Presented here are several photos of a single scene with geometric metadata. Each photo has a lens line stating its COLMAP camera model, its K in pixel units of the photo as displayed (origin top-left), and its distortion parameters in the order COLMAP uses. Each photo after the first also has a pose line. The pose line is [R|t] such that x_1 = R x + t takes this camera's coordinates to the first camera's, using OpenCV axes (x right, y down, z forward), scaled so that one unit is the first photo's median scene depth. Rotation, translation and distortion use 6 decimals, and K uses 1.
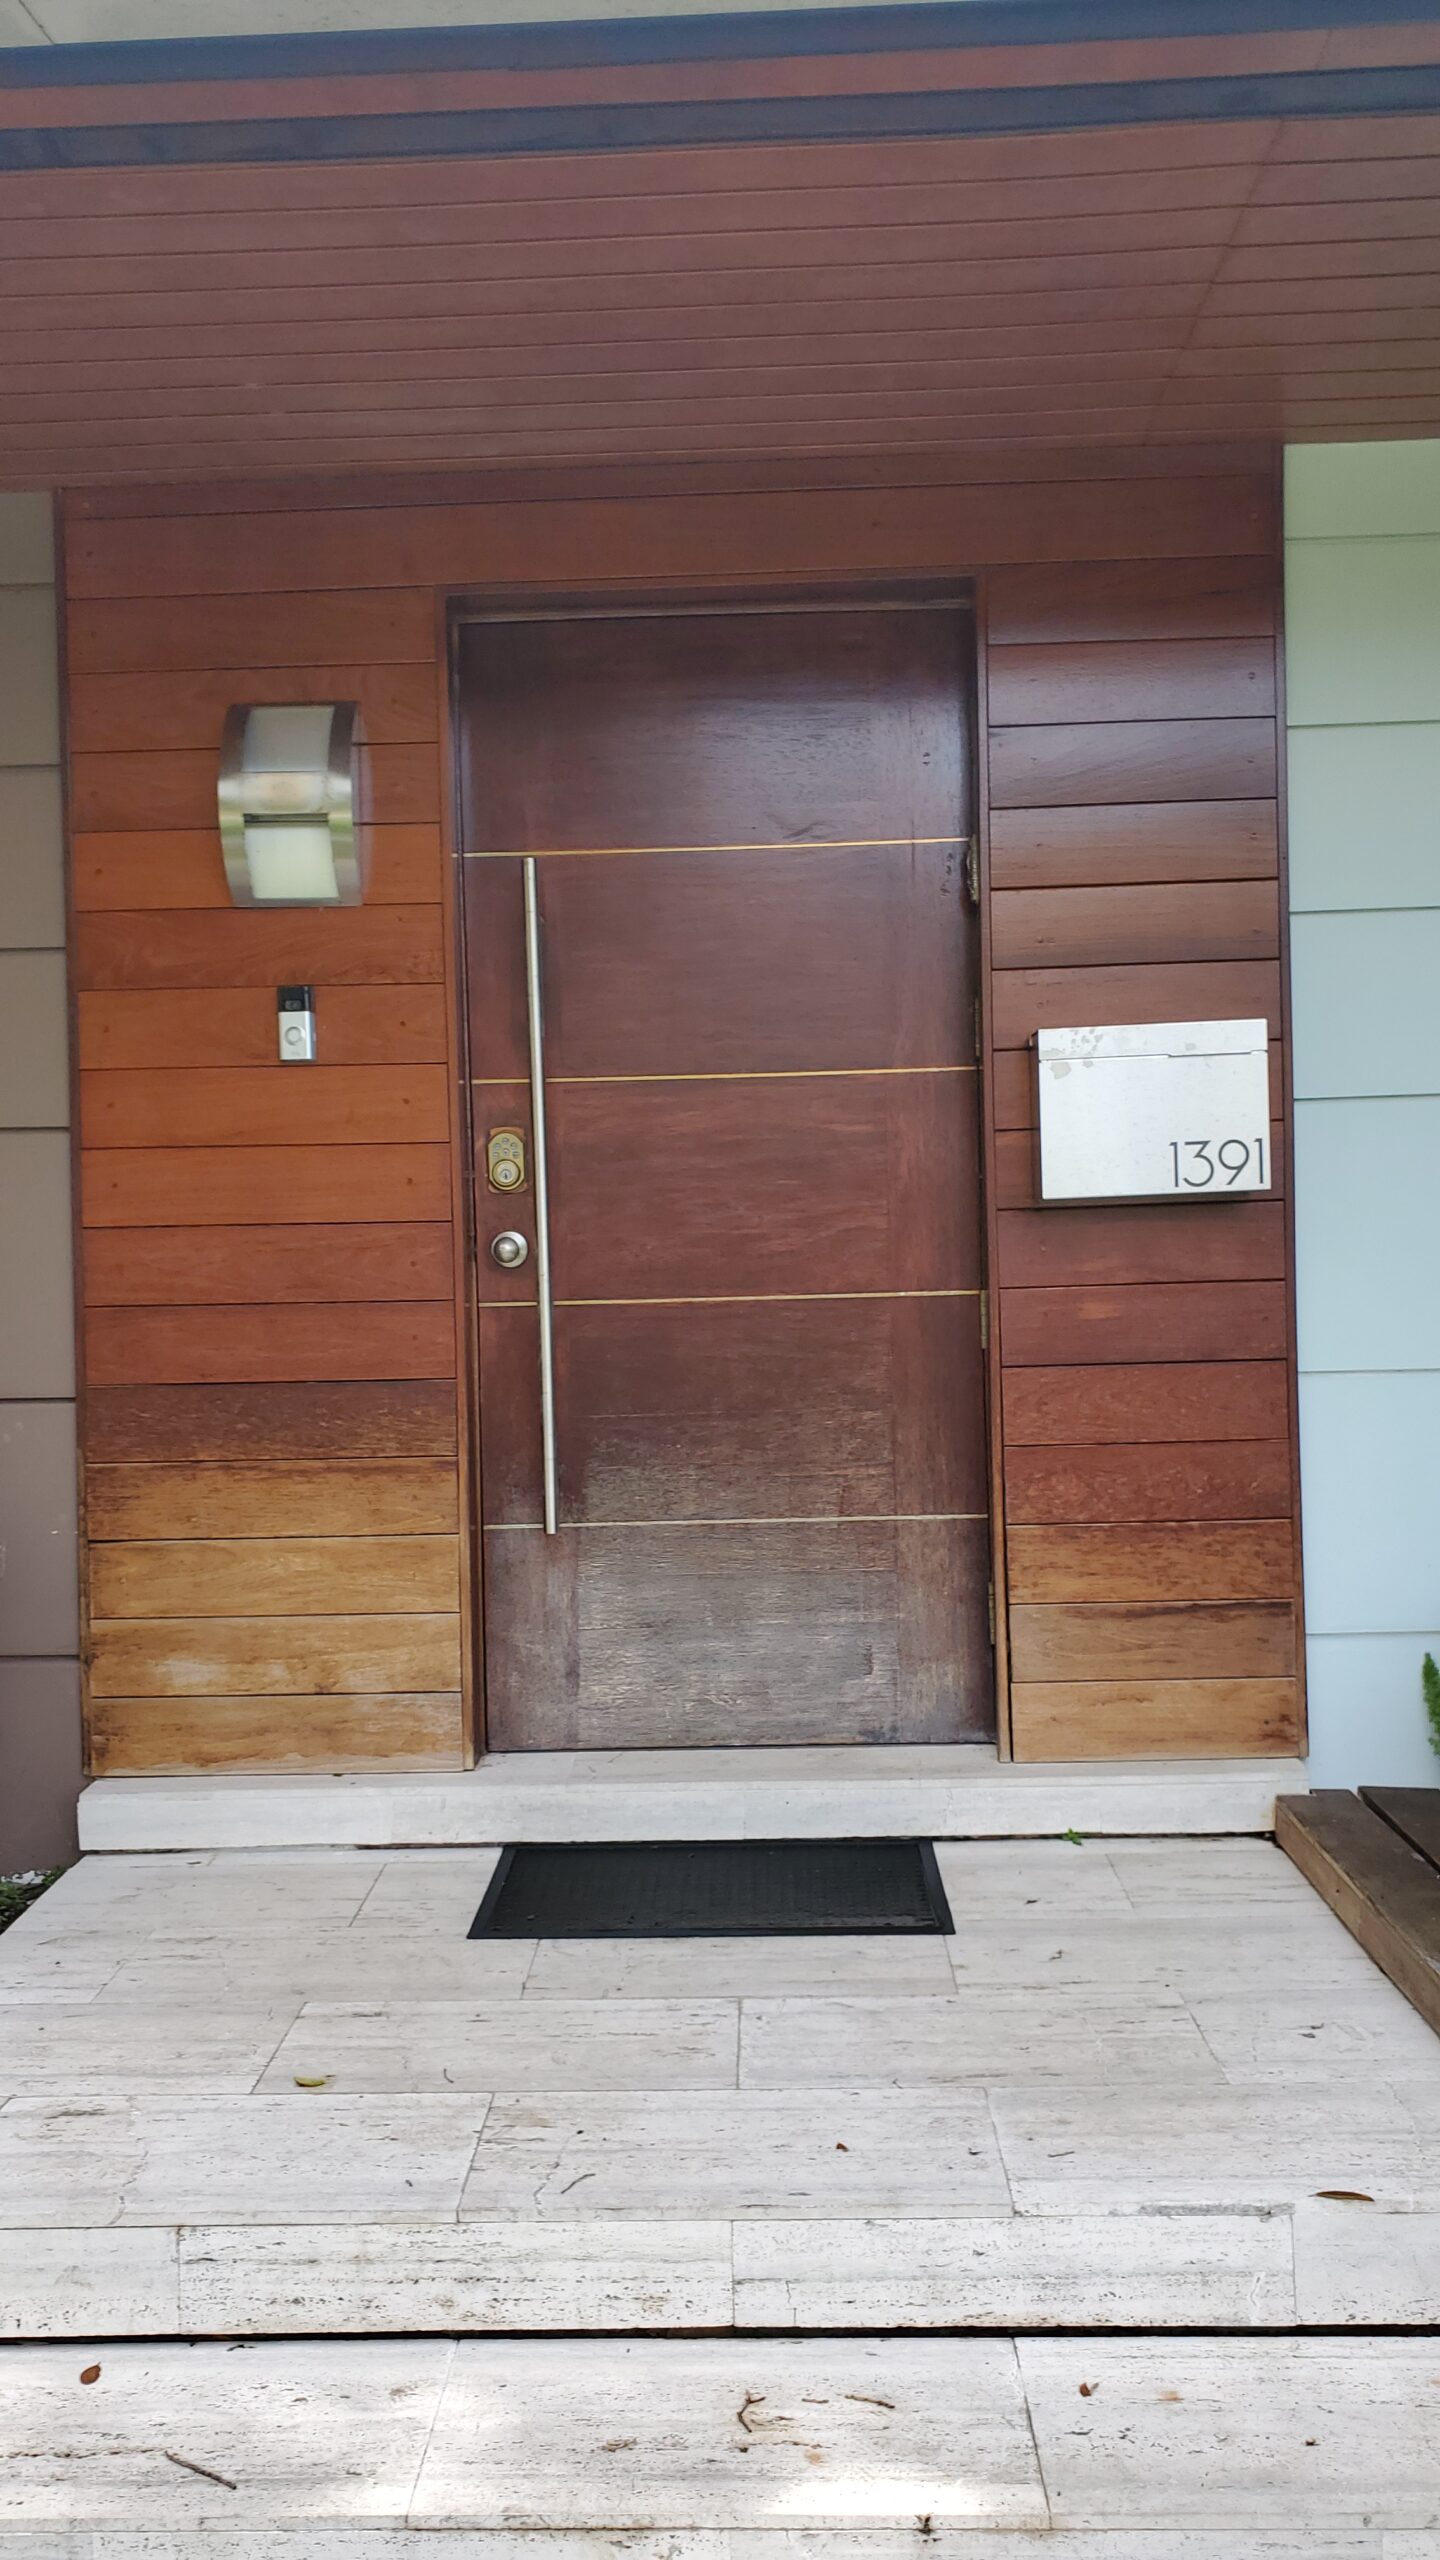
lens RADIAL K [[2098.5, 0, 701.4], [0, 2098.5, 1315.6], [0, 0, 1]] dist [0.037043, 0.001882]
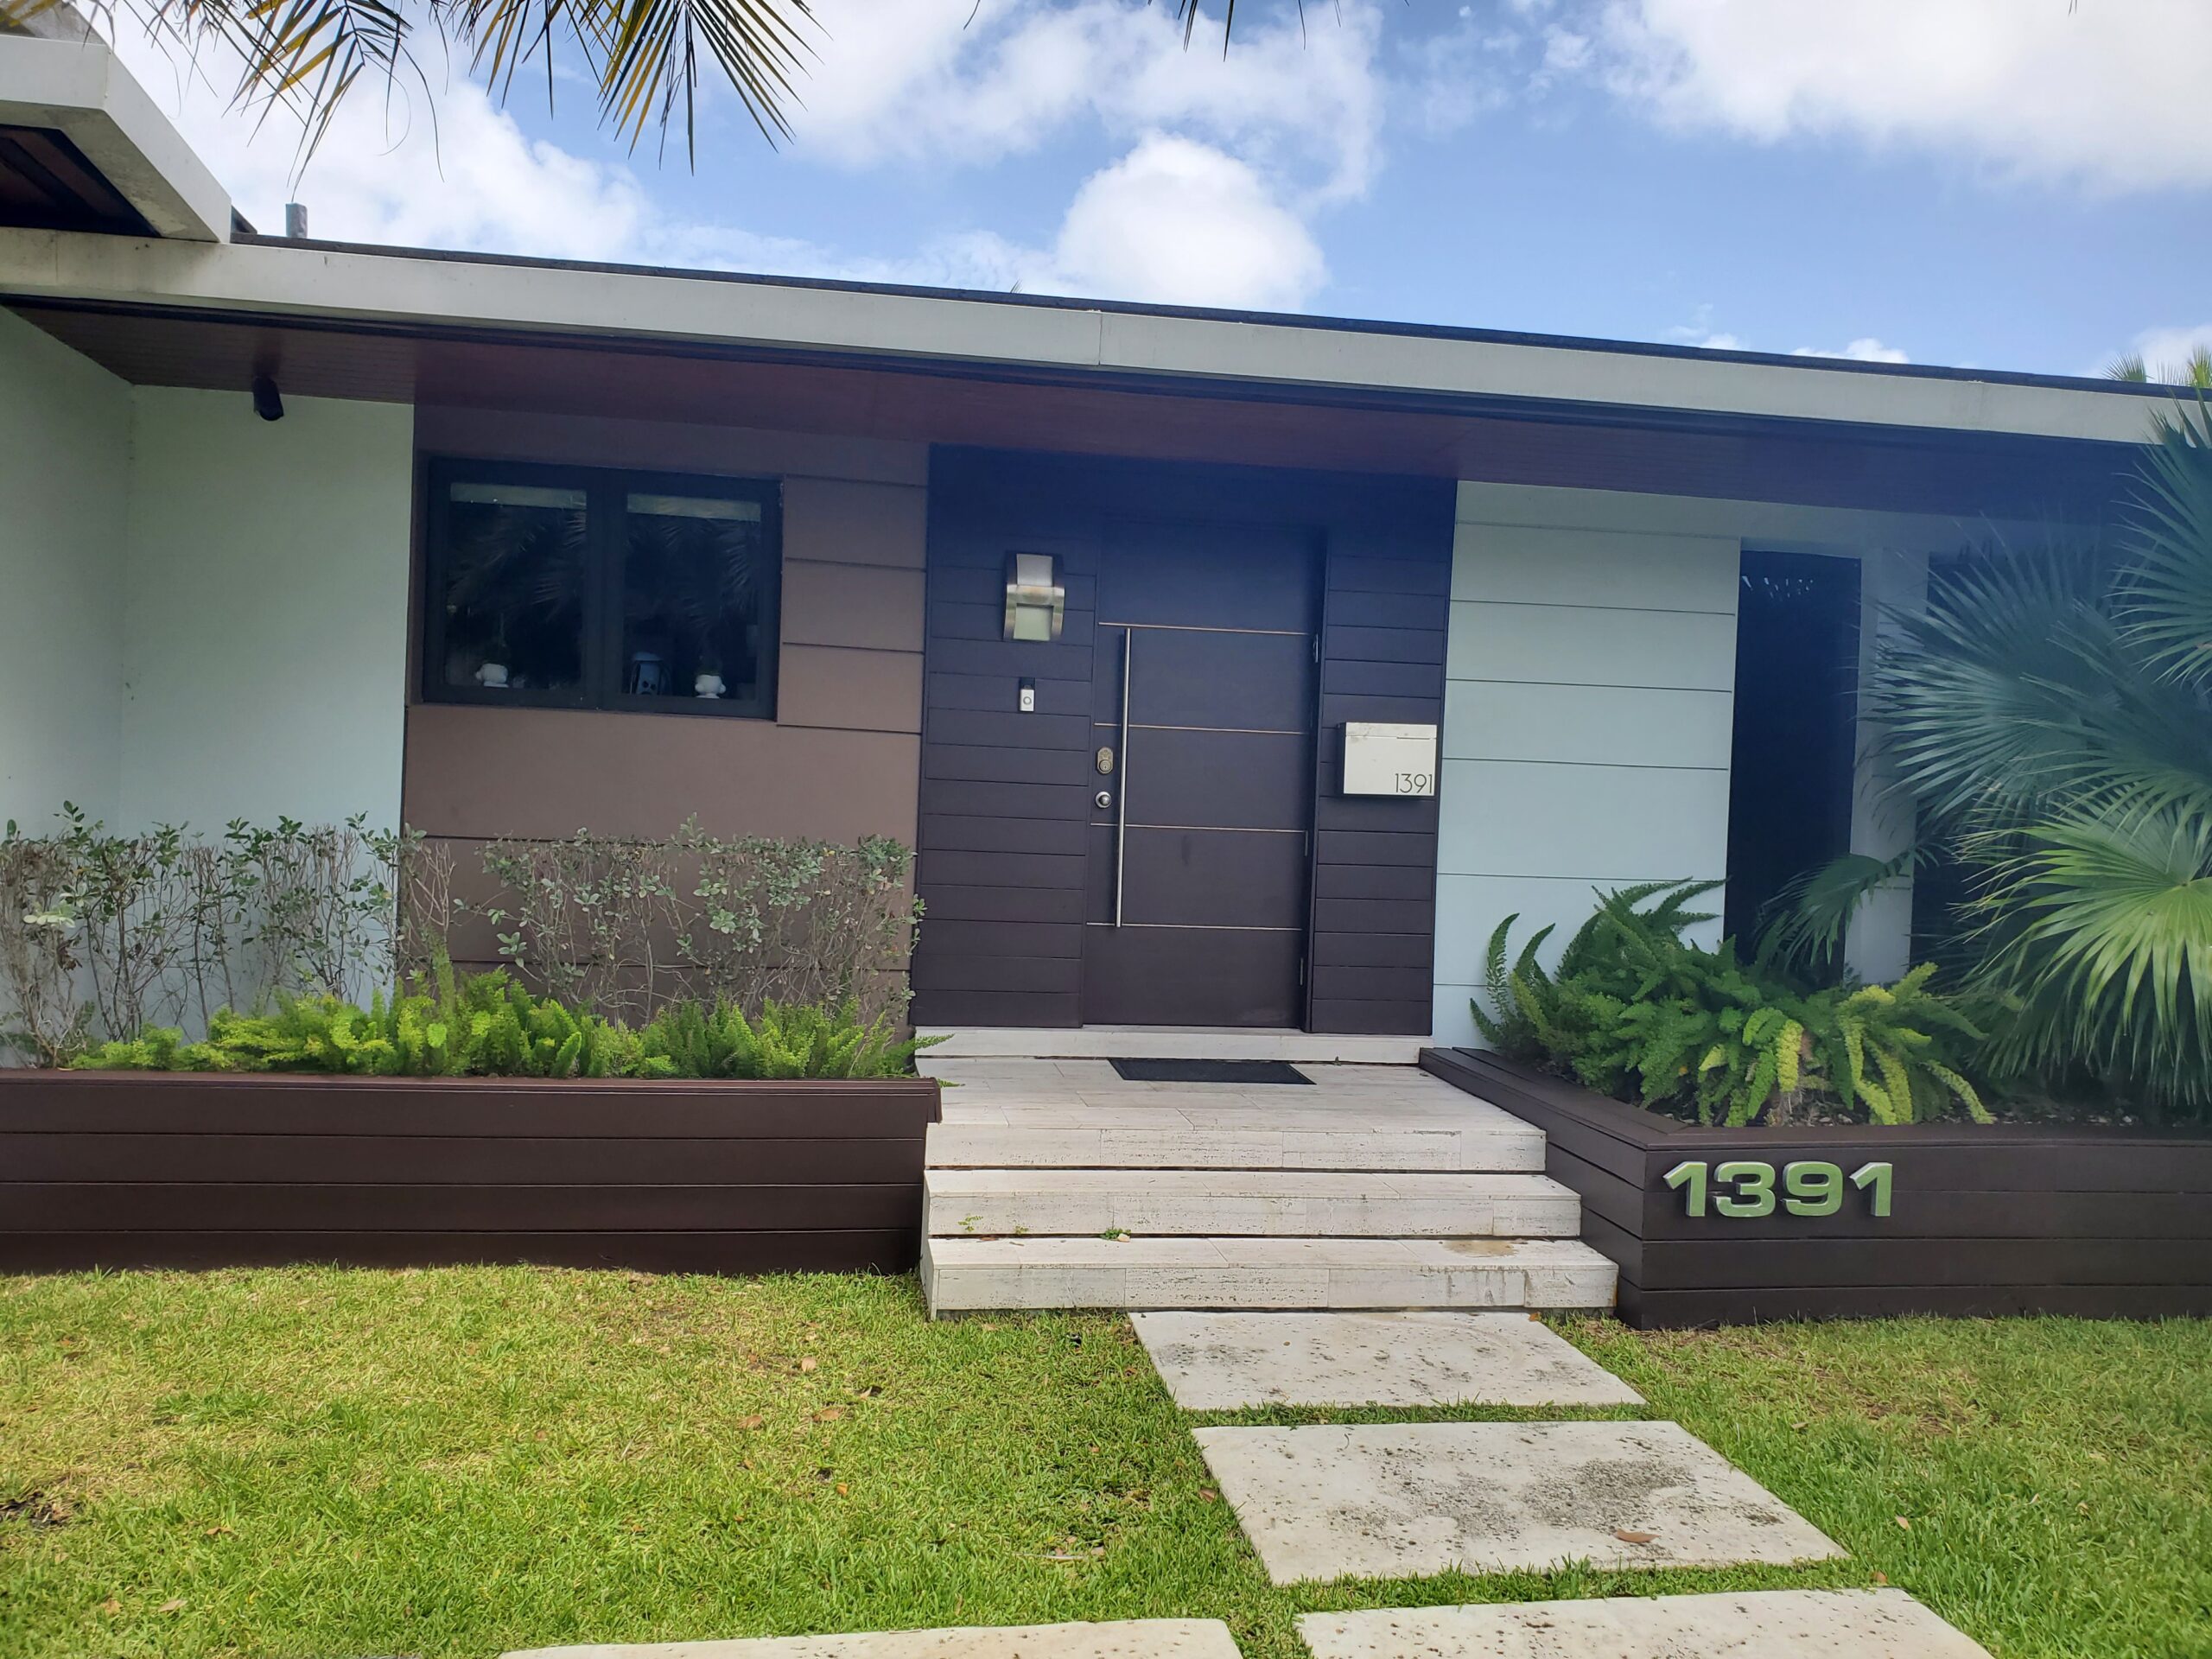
lens RADIAL K [[1772.9, 0, 1115.0], [0, 1772.9, 839.9], [0, 0, 1]] dist [0.003817, 0.015971]
pose [[0.981695, 0.060174, 0.180706, -0.437415], [-0.058927, 0.998187, -0.012268, 0.035580], [-0.181116, 0.001395, 0.983461, -0.897547]]
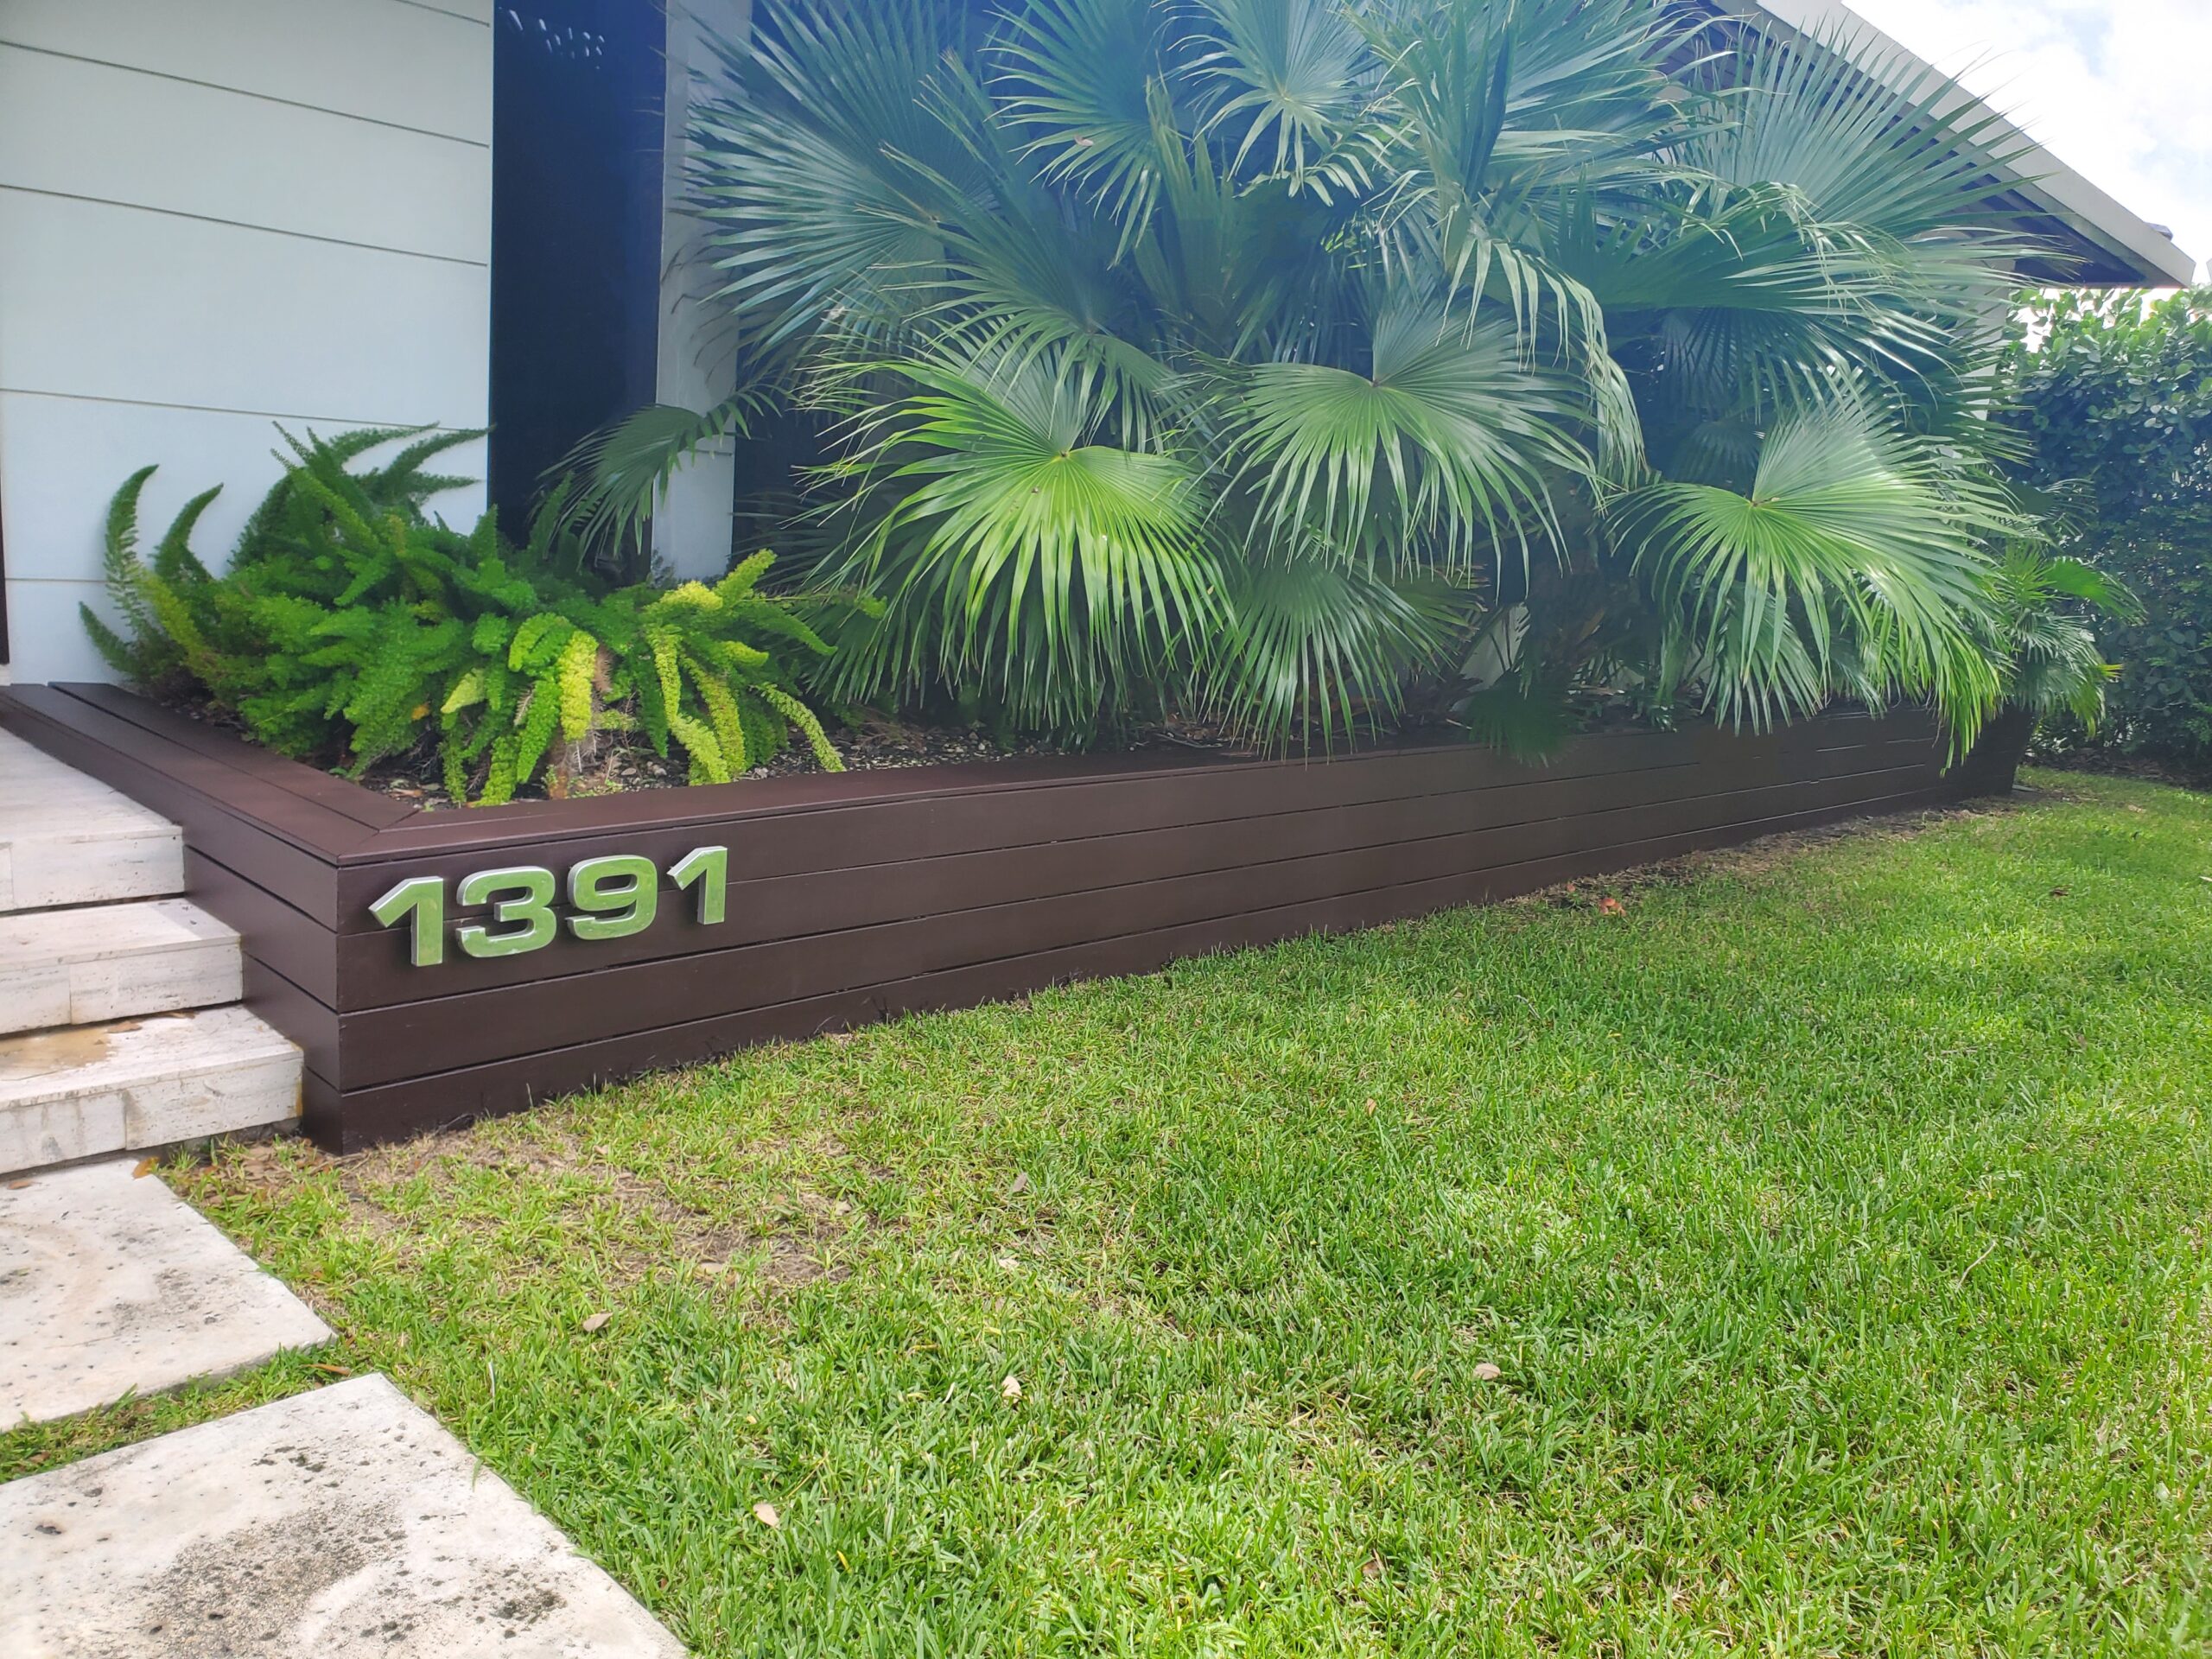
lens RADIAL K [[1772.9, 0, 1162.5], [0, 1772.9, 870.3], [0, 0, 1]] dist [0.003817, 0.015971]
pose [[0.654966, -0.078312, 0.751589, -0.126082], [-0.091124, 0.979172, 0.181435, 0.054552], [-0.750144, -0.187321, 0.634188, -0.405925]]
